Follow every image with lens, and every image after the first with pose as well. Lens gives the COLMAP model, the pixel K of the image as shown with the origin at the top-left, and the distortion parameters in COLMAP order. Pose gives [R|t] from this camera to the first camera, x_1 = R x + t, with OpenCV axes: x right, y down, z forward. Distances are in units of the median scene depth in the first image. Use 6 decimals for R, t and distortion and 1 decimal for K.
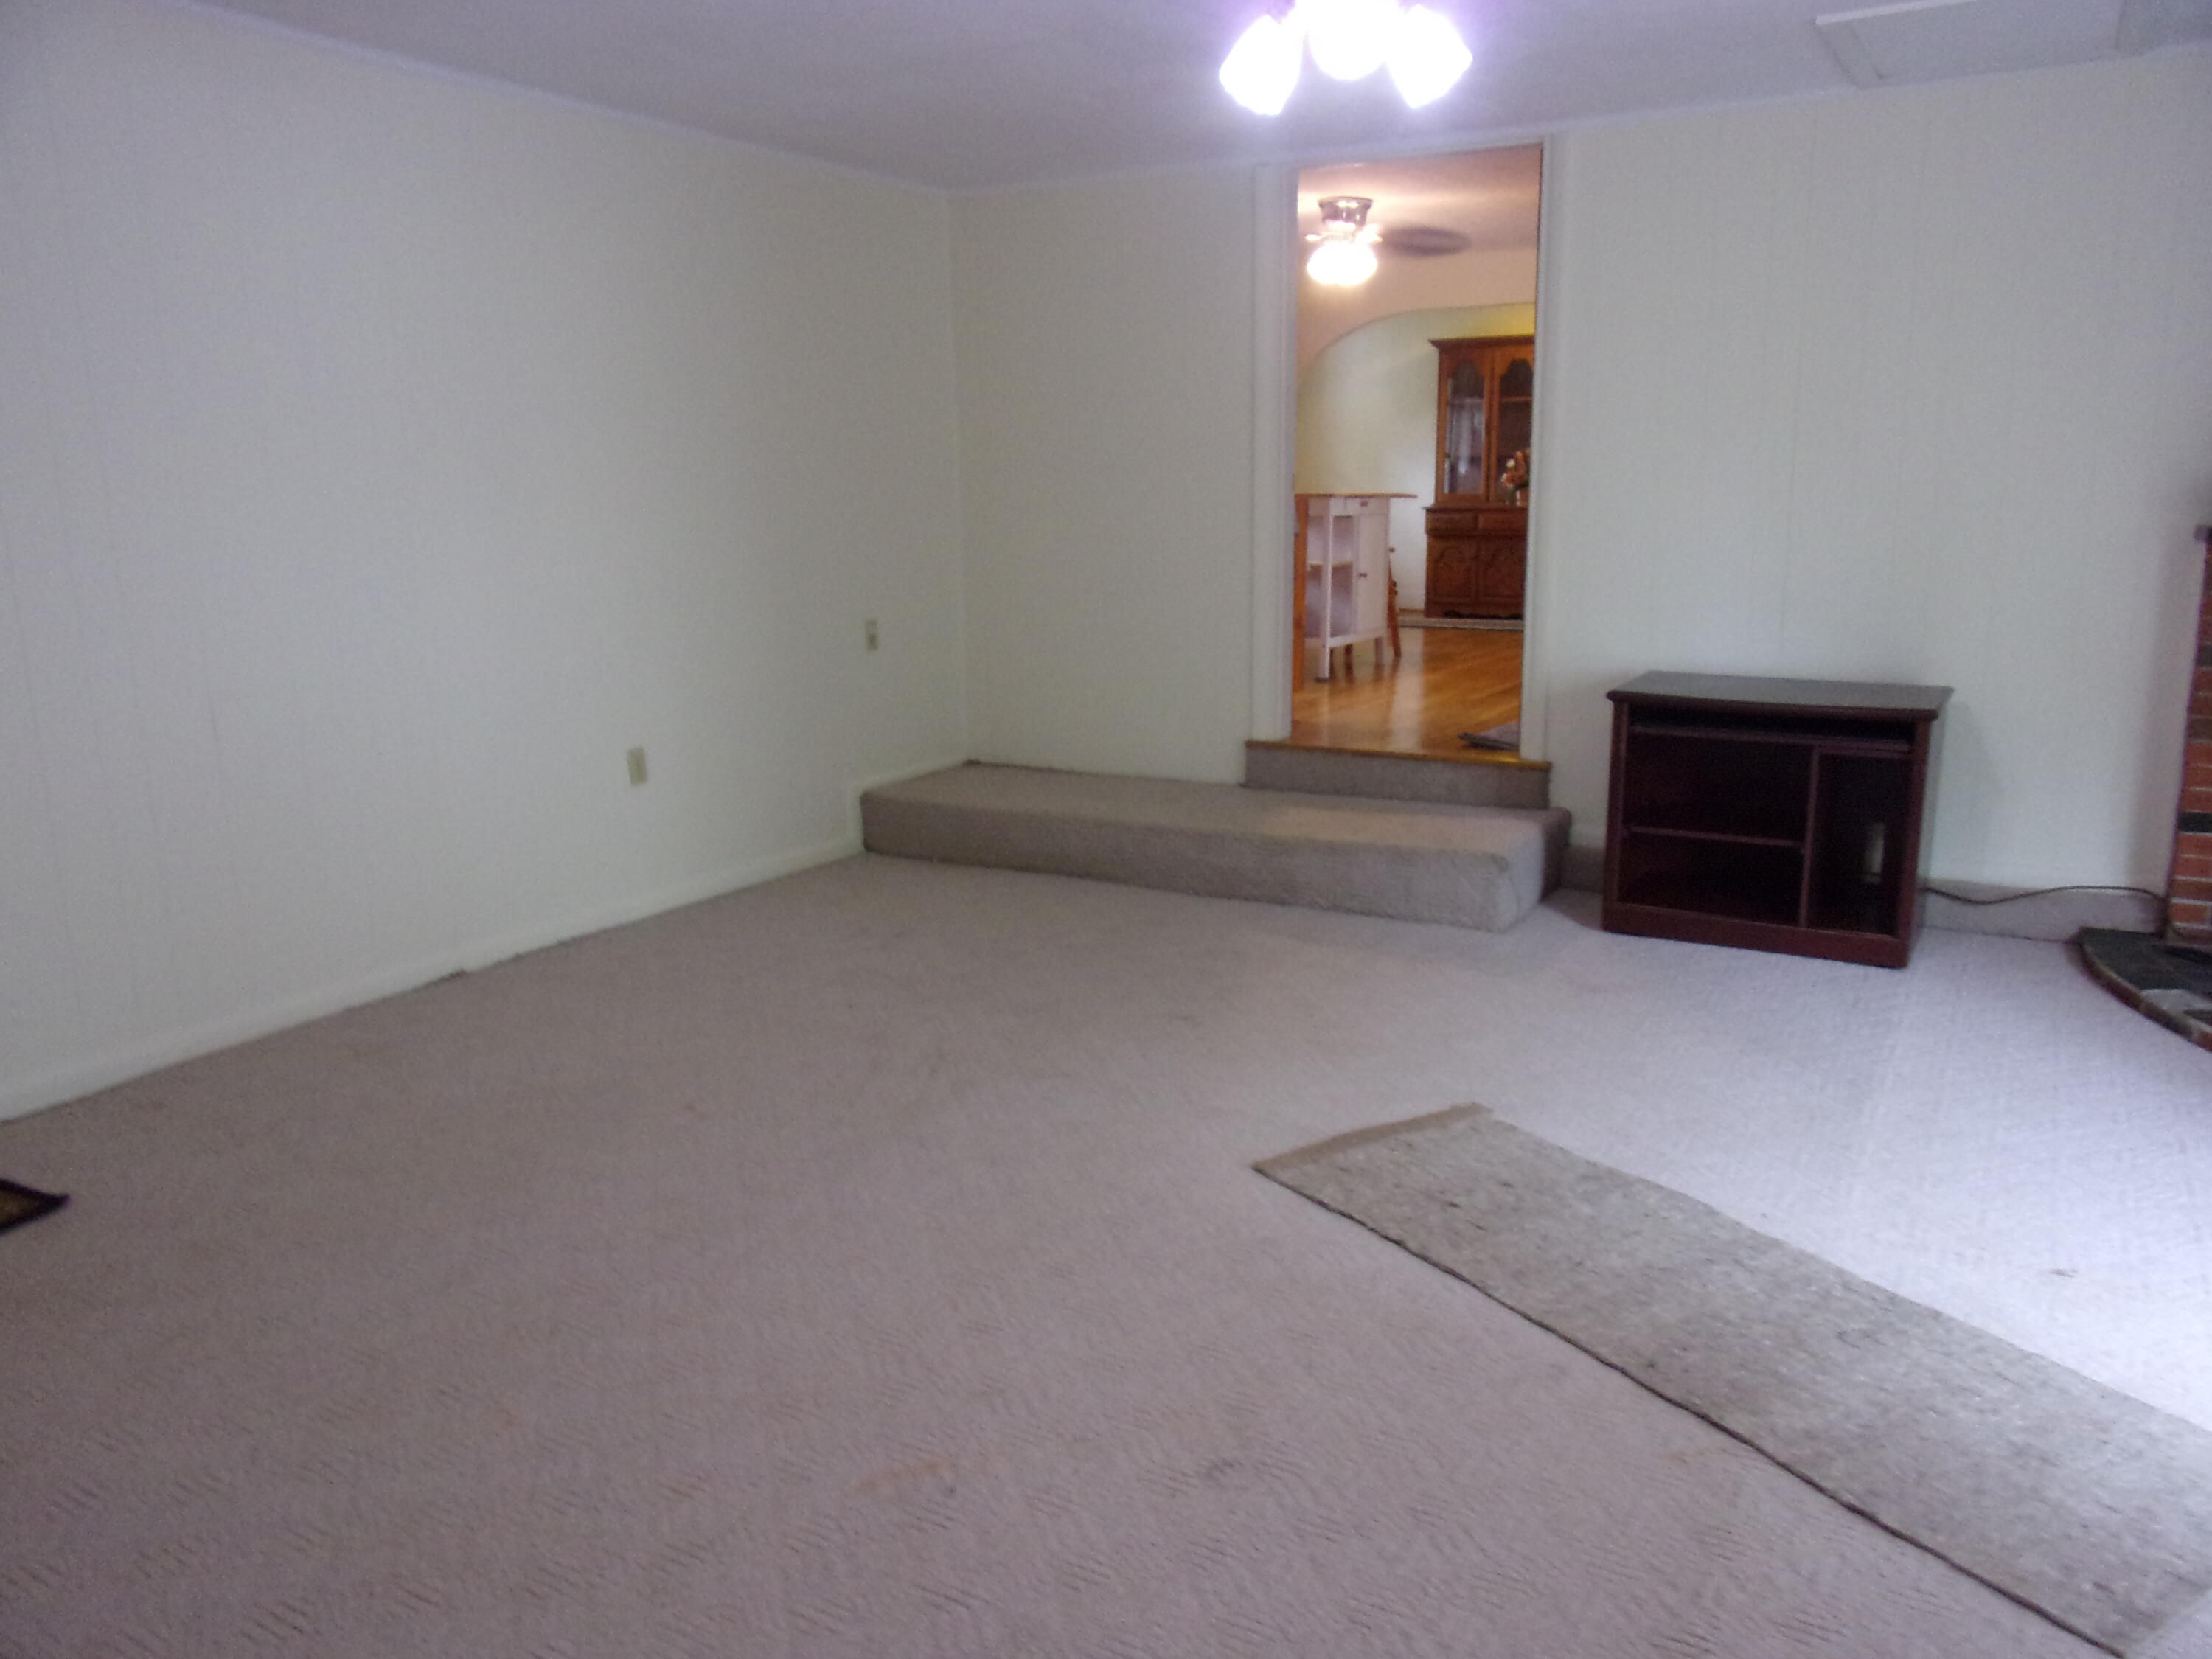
lens RADIAL K [[1609.8, 0, 1106.0], [0, 1609.8, 829.5], [0, 0, 1]] dist [0.006254, -0.000930]
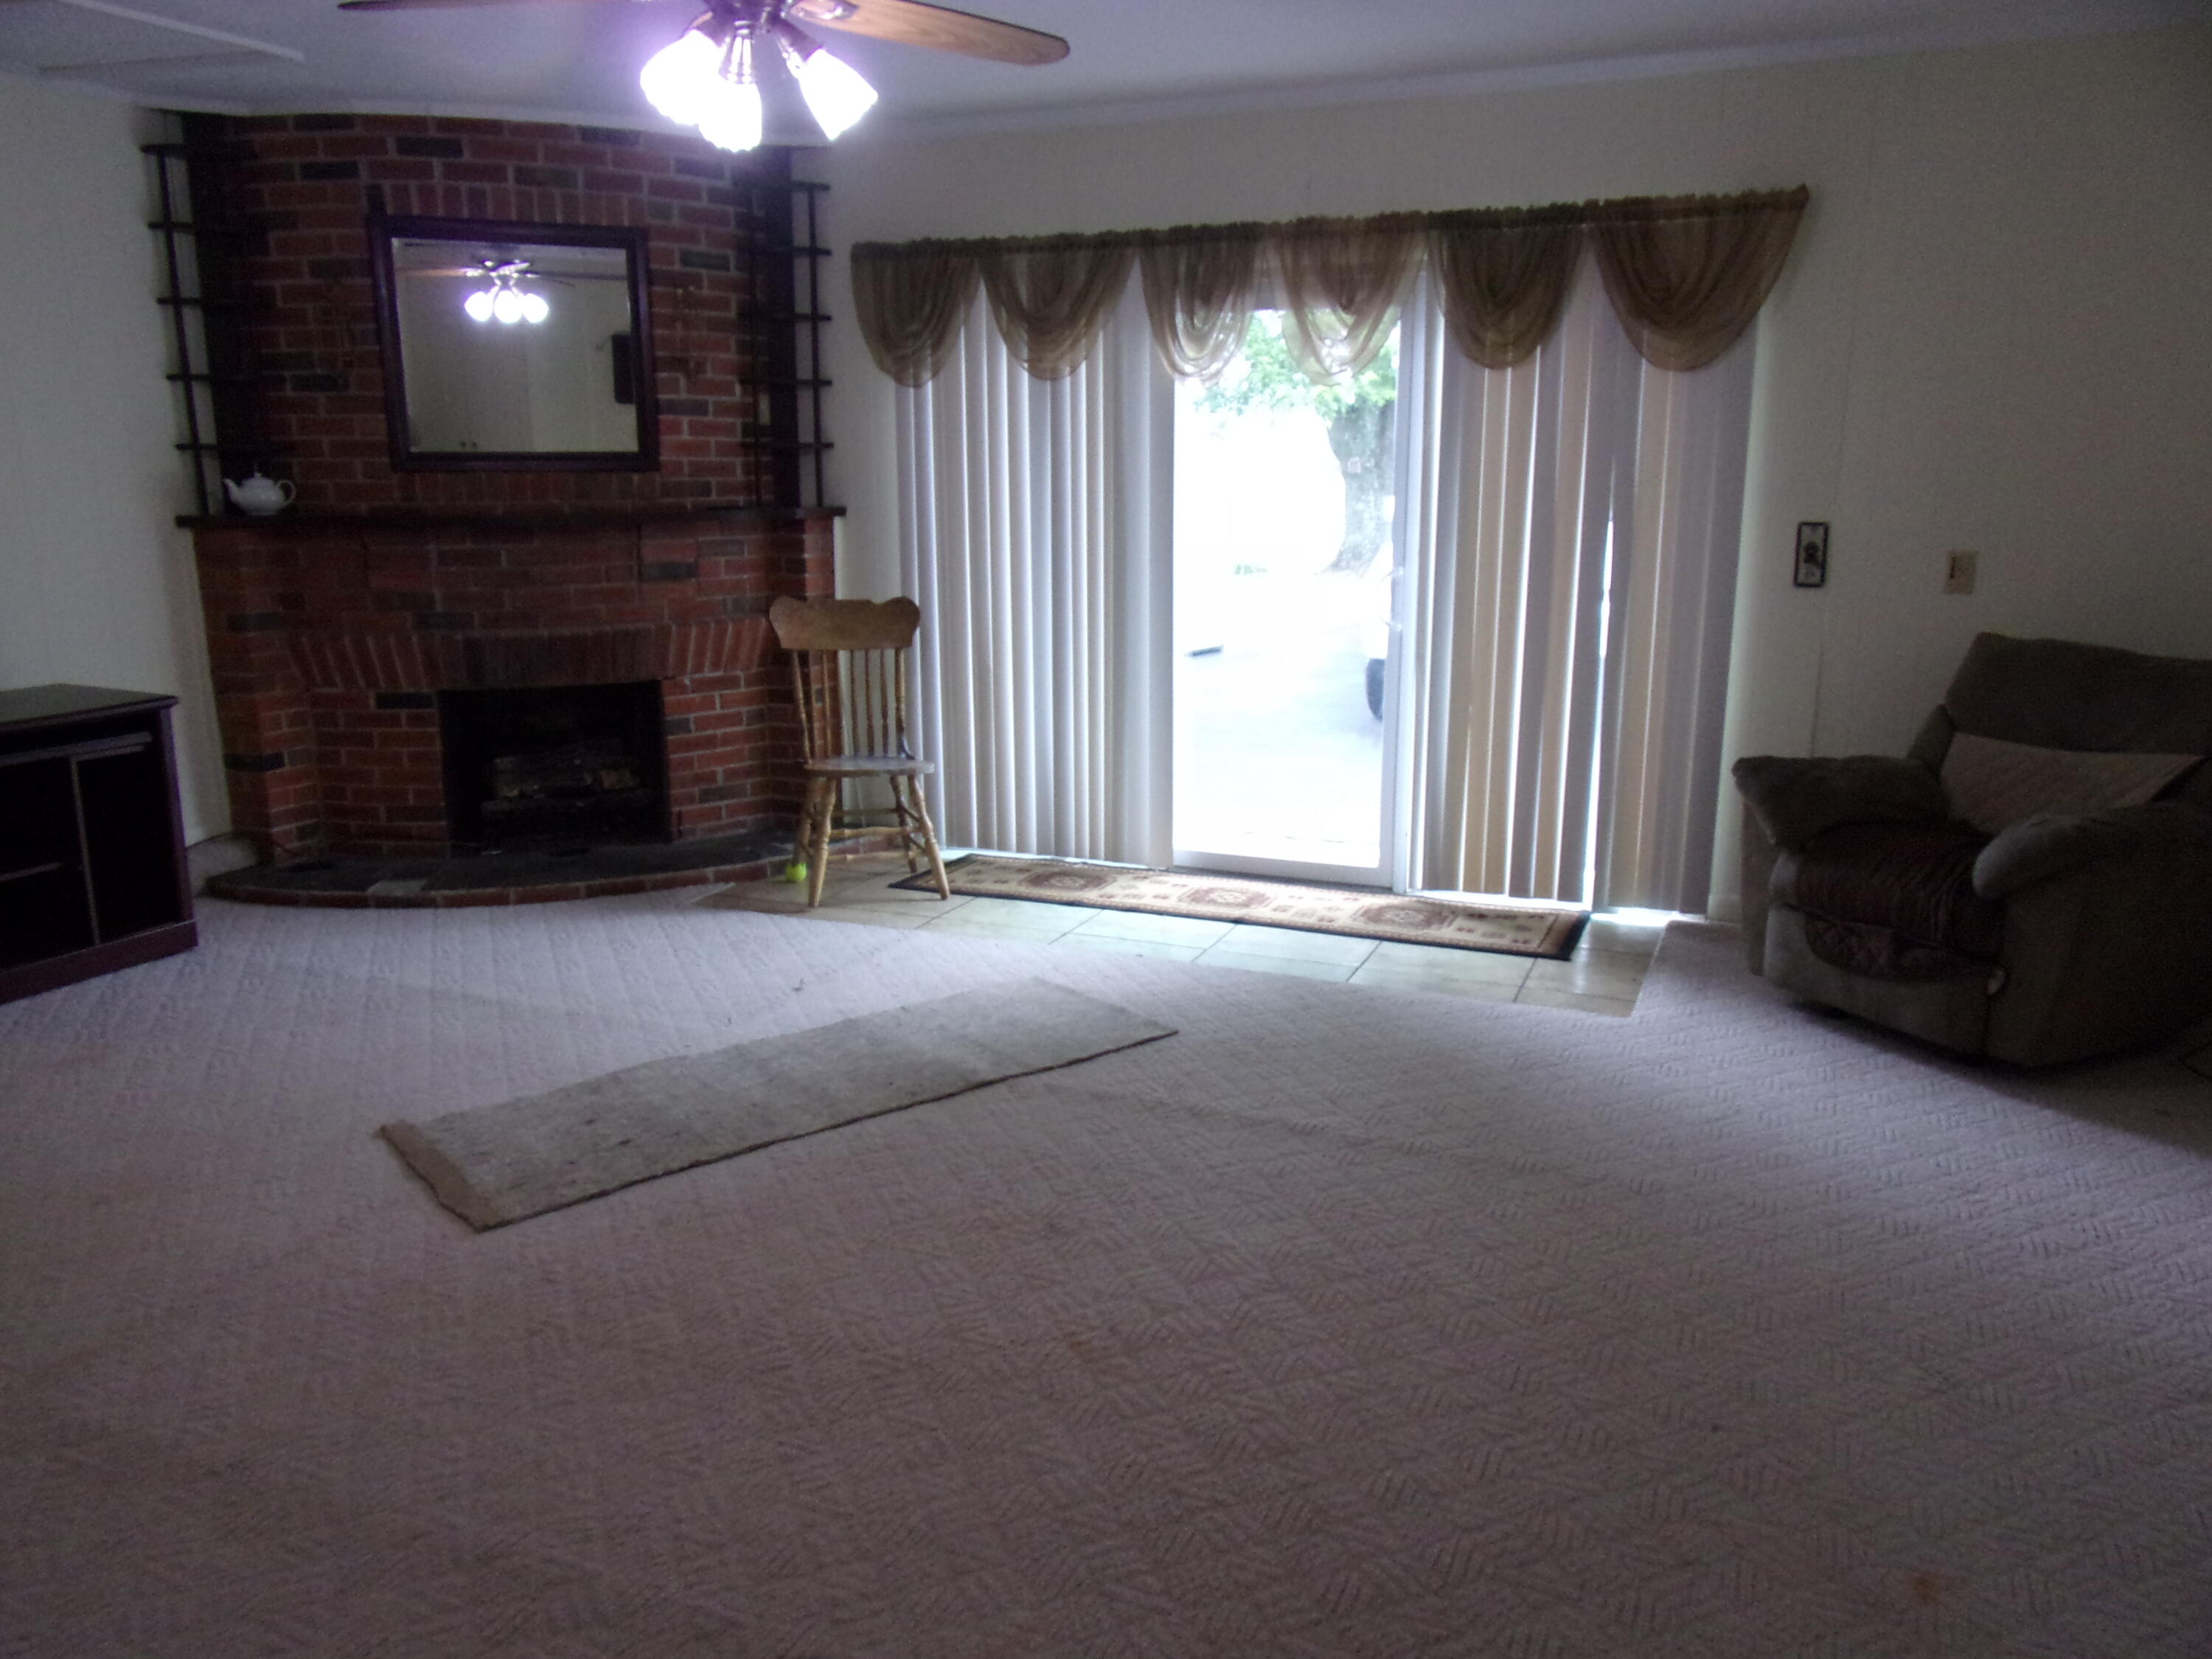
lens RADIAL K [[1609.8, 0, 1106.0], [0, 1609.8, 829.5], [0, 0, 1]] dist [0.006254, -0.000930]
pose [[-0.082613, -0.217519, 0.972554, -0.742174], [0.216513, 0.948663, 0.230567, -0.133037], [-0.972778, 0.229618, -0.031277, 0.601654]]
